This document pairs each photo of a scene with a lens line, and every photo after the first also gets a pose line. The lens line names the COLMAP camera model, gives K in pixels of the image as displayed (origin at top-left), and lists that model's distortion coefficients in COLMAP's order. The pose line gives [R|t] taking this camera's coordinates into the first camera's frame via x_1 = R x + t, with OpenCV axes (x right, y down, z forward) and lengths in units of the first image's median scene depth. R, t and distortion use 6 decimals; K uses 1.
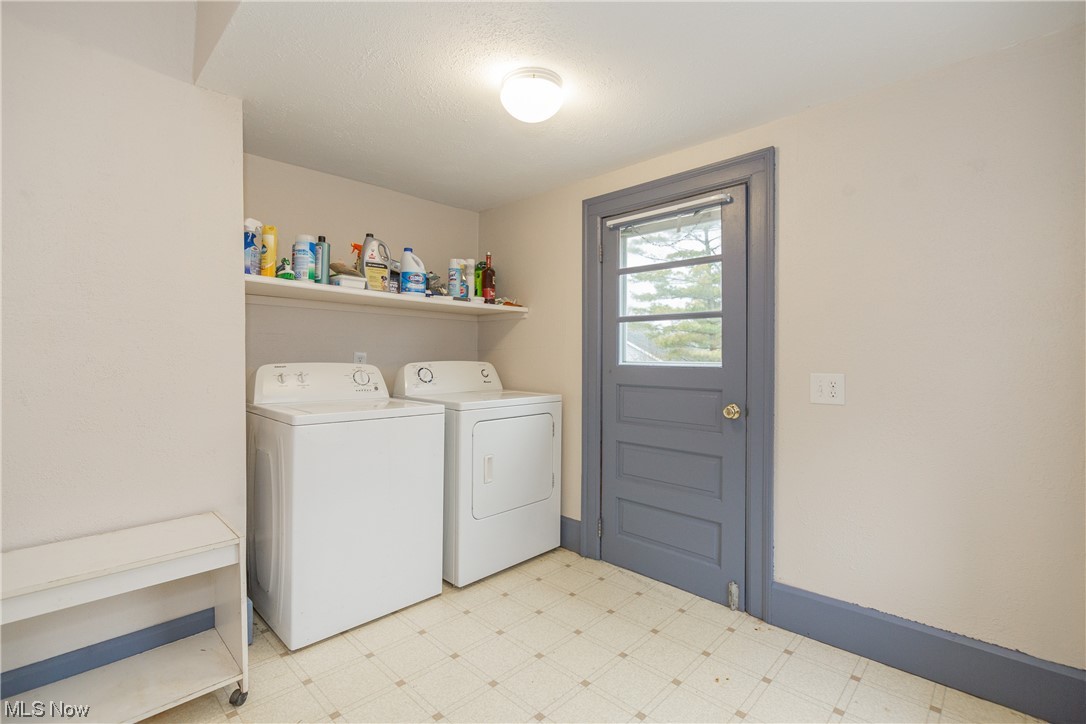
lens RADIAL K [[491.6, 0, 543.6], [0, 491.6, 359.3], [0, 0, 1]] dist [-0.016931, 0.000498]
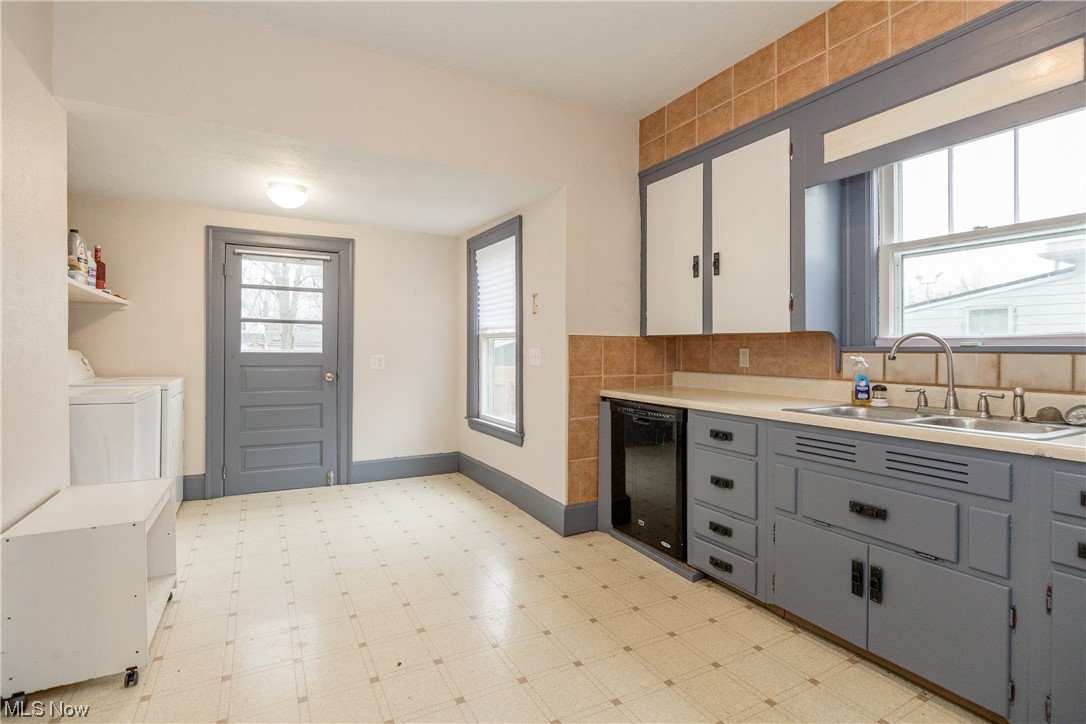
lens RADIAL K [[541.7, 0, 542.8], [0, 541.7, 351.0], [0, 0, 1]] dist [0.026938, -0.000548]
pose [[0.296621, -0.007164, 0.954968, -1.260689], [-0.004146, 0.999953, 0.008789, -0.009975], [-0.954986, -0.006567, 0.296578, -0.335768]]
